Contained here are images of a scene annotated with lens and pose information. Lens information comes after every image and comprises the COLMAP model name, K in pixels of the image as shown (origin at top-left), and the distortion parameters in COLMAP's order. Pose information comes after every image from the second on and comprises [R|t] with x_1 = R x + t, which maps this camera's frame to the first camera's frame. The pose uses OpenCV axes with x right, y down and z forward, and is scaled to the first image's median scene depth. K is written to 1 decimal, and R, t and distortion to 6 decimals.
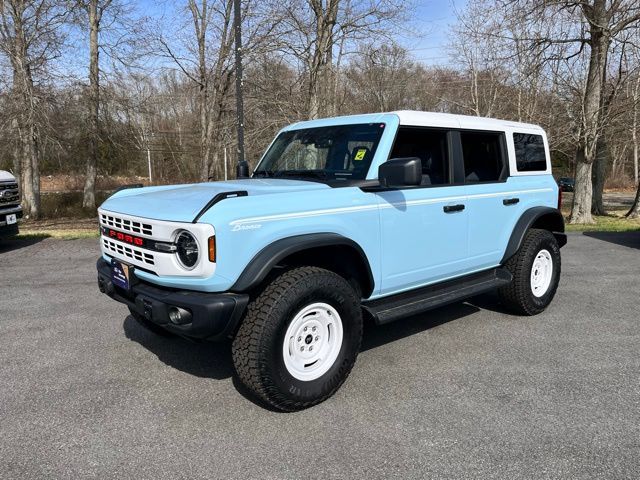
lens RADIAL K [[495.6, 0, 320.0], [0, 495.6, 240.0], [0, 0, 1]] dist [0.008631, -0.006723]
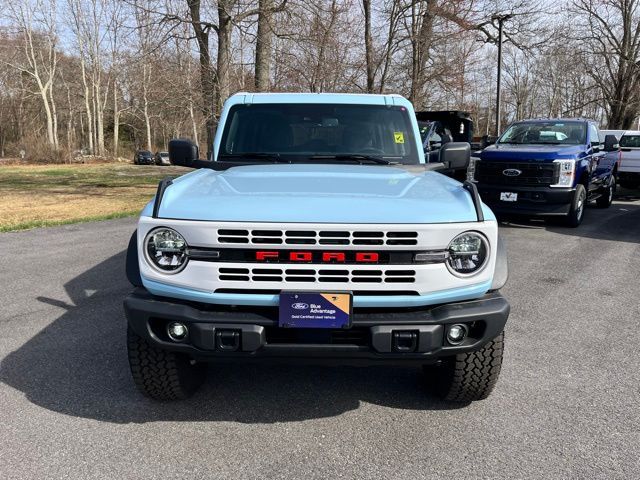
lens RADIAL K [[490.6, 0, 328.2], [0, 490.6, 232.4], [0, 0, 1]] dist [-0.000165, 0.003116]
pose [[0.658795, -0.132146, 0.740625, -0.764677], [0.100671, 0.991084, 0.087286, -0.084155], [-0.745556, 0.017056, 0.666225, 0.457276]]
